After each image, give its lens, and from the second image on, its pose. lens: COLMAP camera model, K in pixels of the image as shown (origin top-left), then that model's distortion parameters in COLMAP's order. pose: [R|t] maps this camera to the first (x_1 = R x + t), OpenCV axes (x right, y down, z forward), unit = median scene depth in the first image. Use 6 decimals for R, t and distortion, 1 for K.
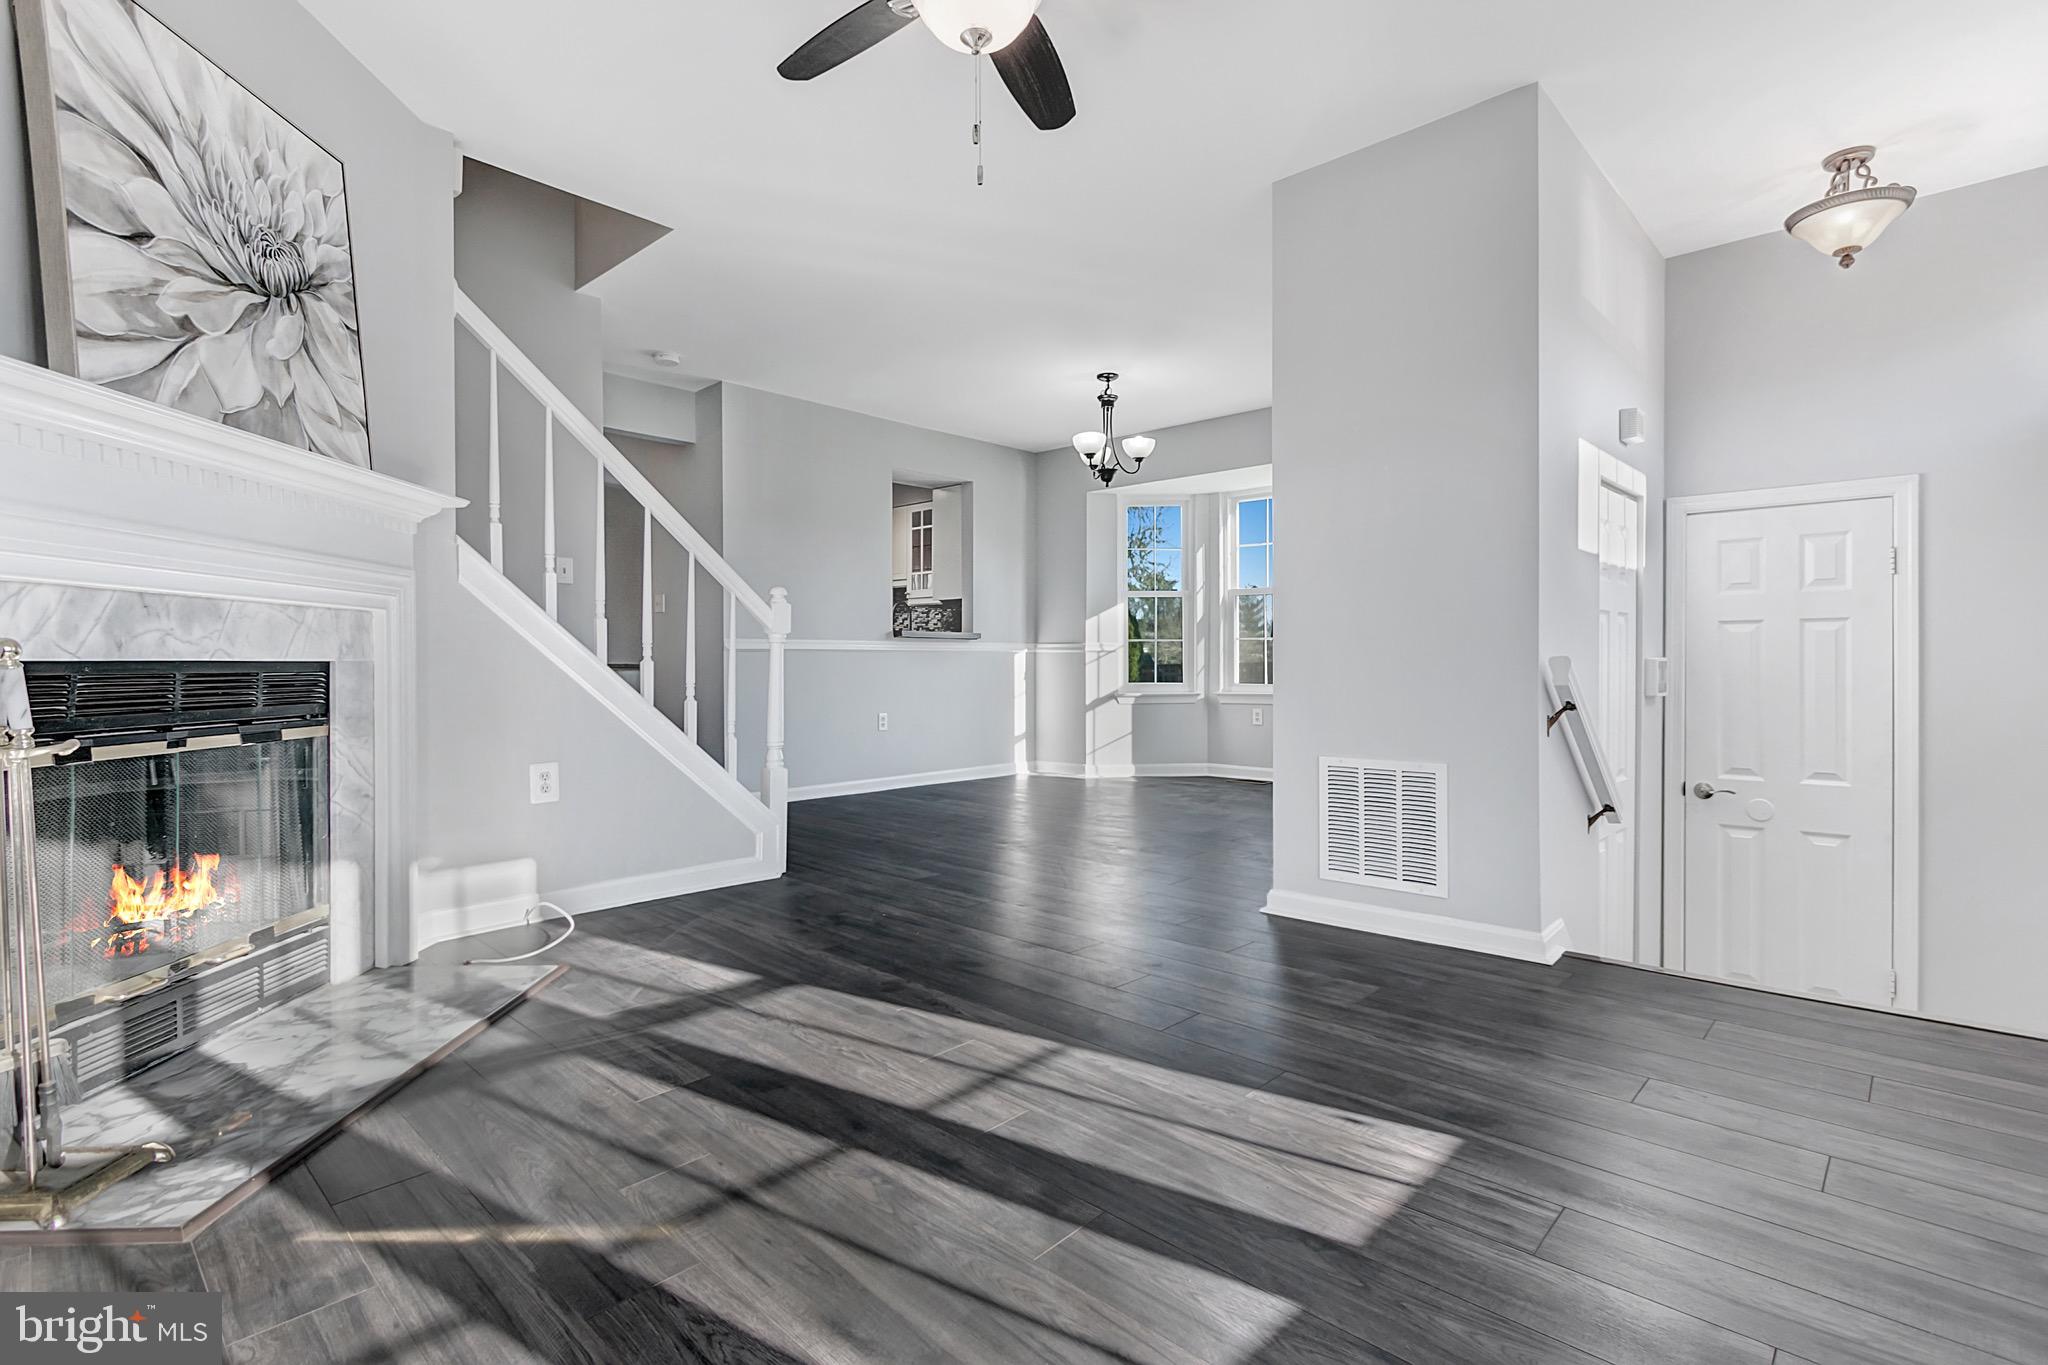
lens RADIAL K [[935.1, 0, 1069.2], [0, 935.1, 659.1], [0, 0, 1]] dist [0.001198, 0.000072]
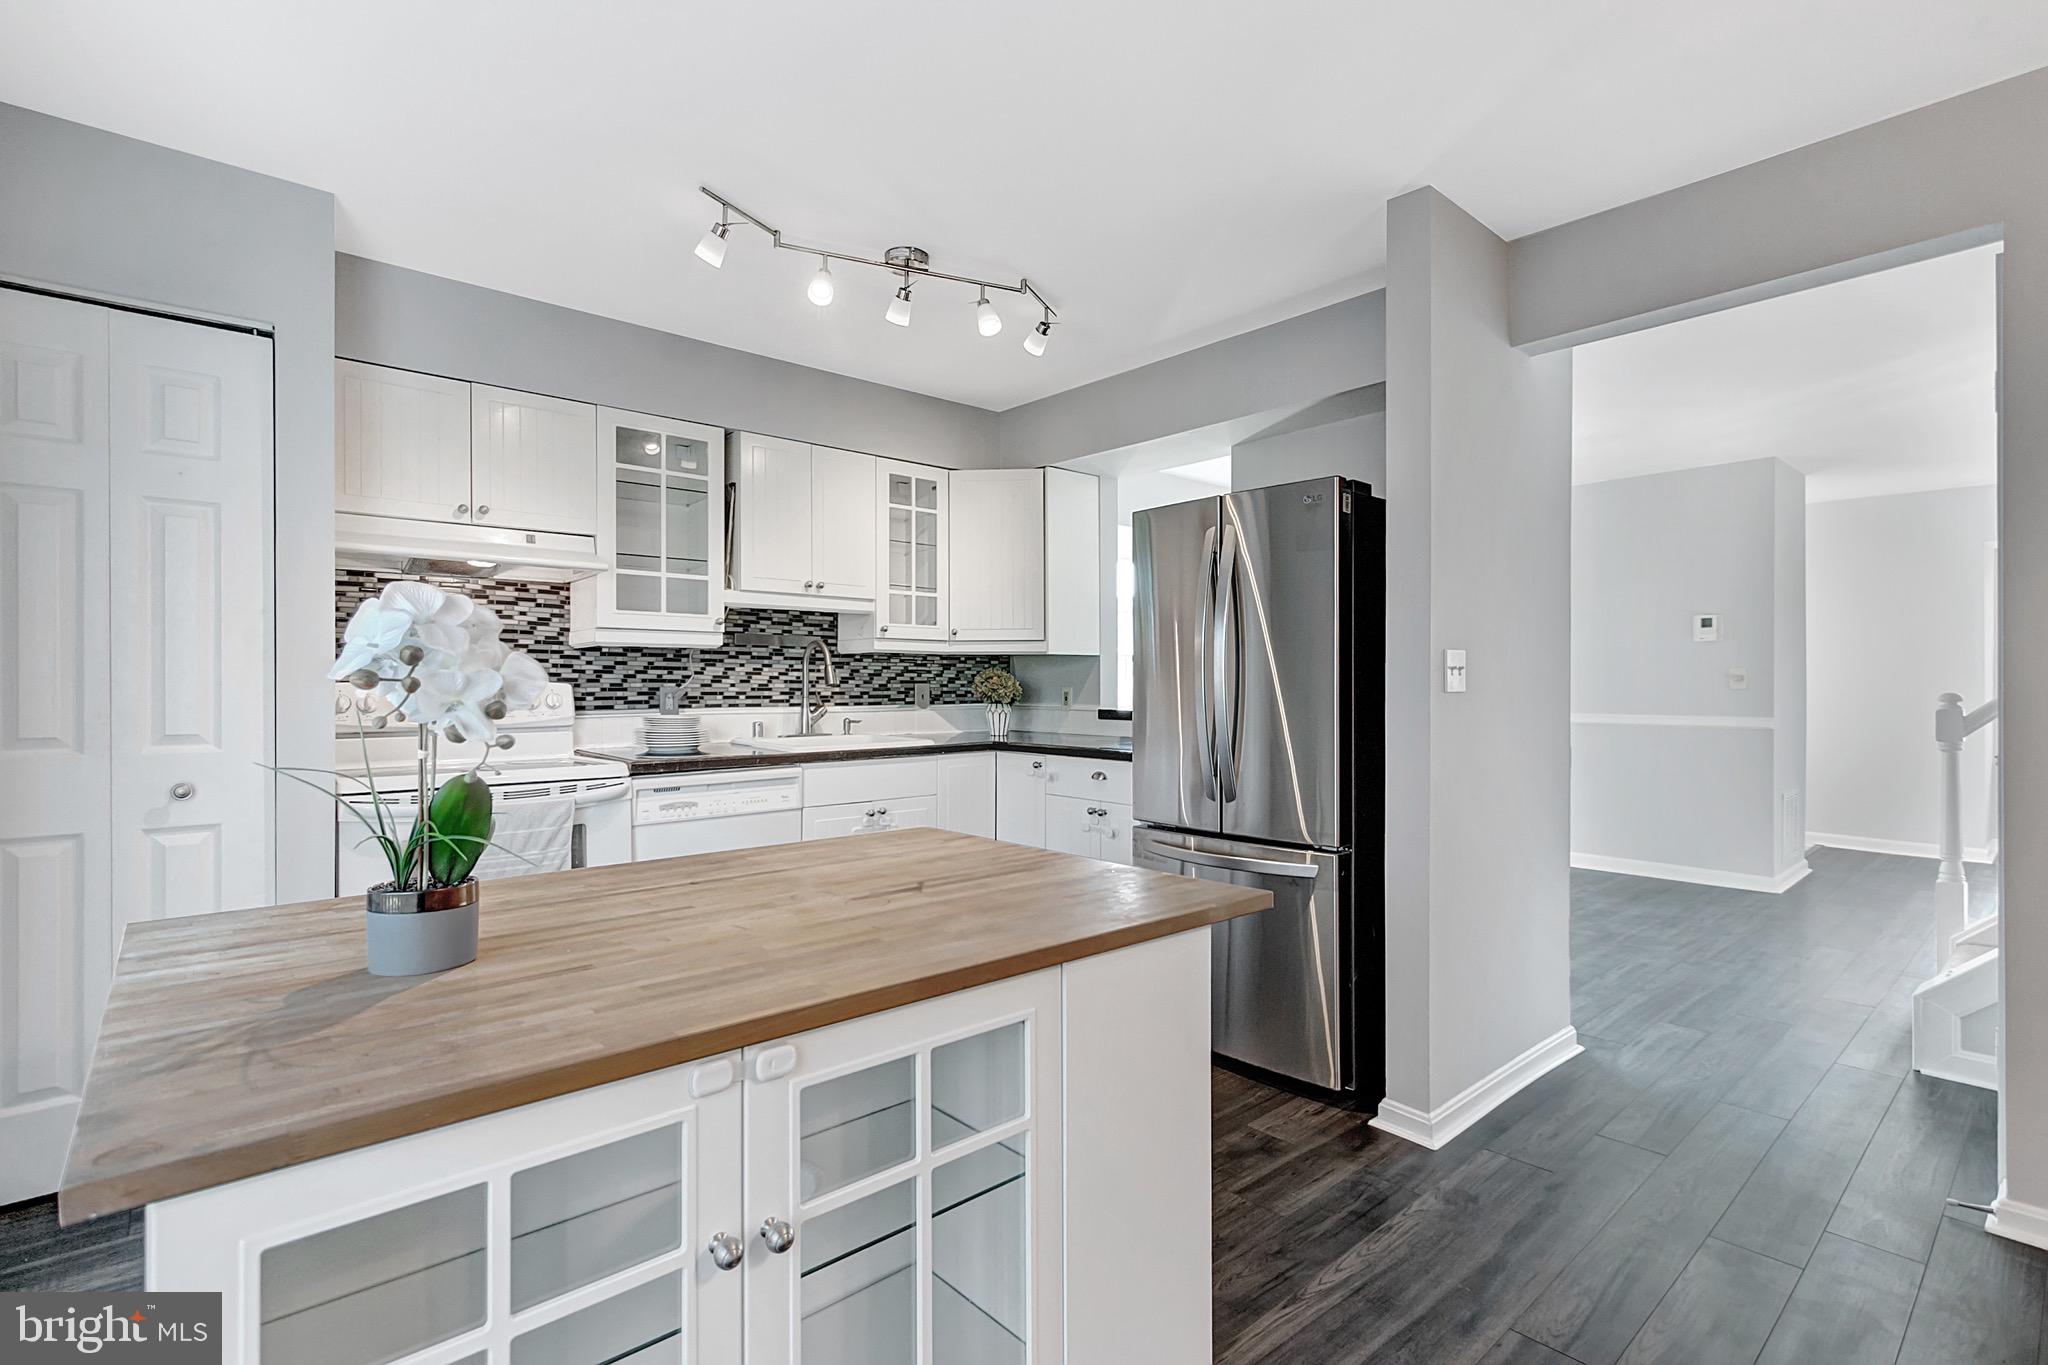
lens RADIAL K [[953.0, 0, 1015.7], [0, 953.0, 686.4], [0, 0, 1]] dist [0.005957, 0.000575]
pose [[0.137488, 0.002546, 0.990500, -0.841776], [-0.001280, 0.999996, -0.002393, -0.046493], [-0.990503, -0.000939, 0.137490, 1.064396]]
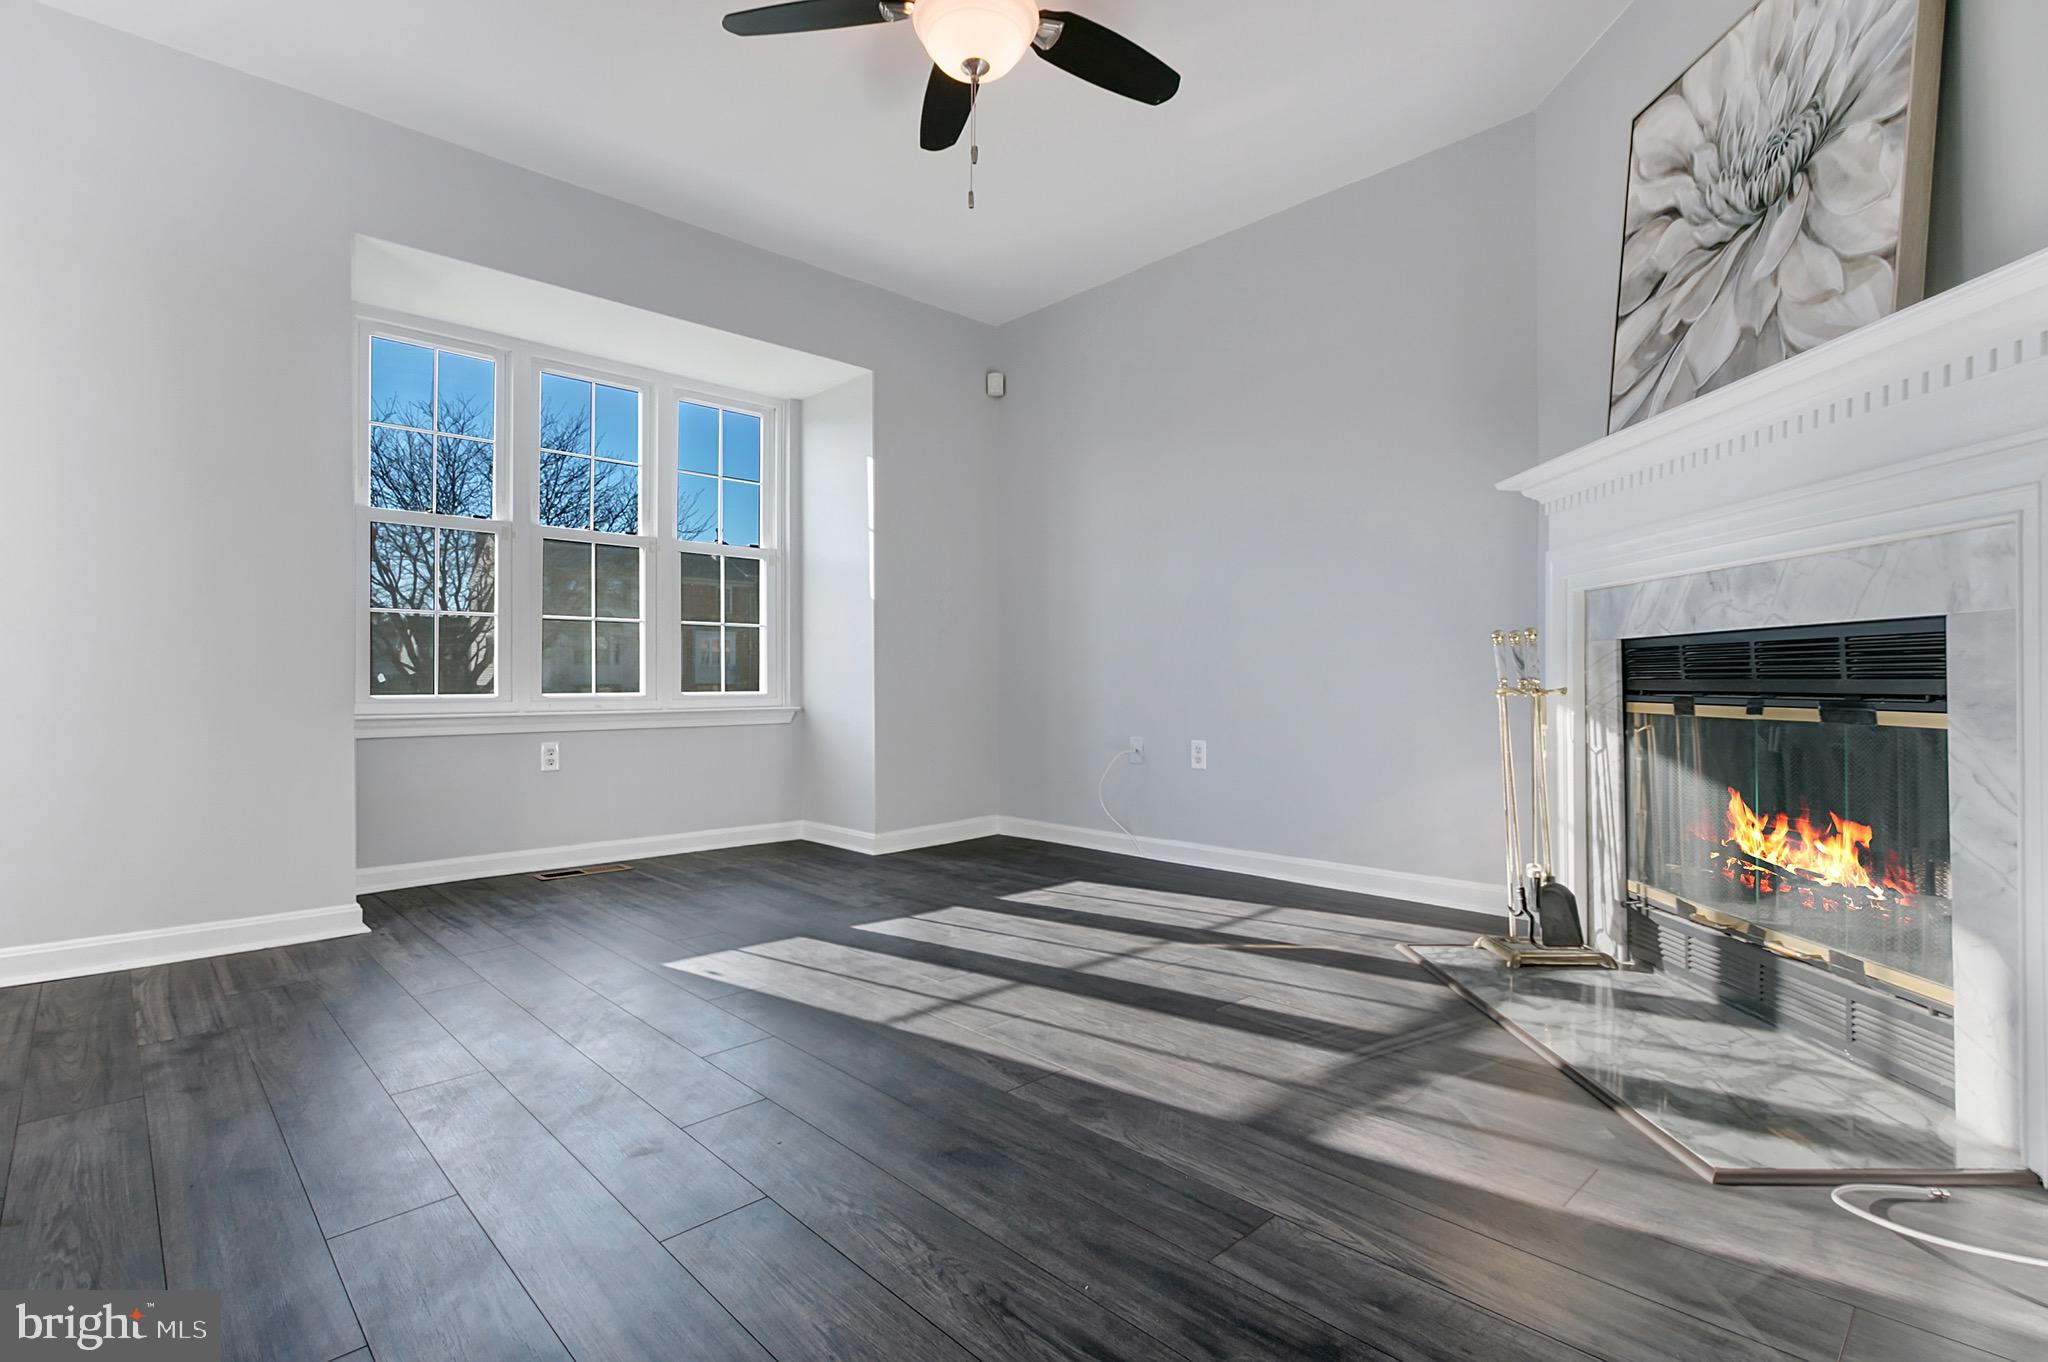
lens RADIAL K [[968.2, 0, 1035.3], [0, 968.2, 665.3], [0, 0, 1]] dist [0.002933, 0.000146]
pose [[-0.996443, 0.006986, 0.083977, -0.079460], [0.005145, 0.999742, -0.022116, 0.018115], [-0.084110, -0.021605, -0.996222, 0.636328]]
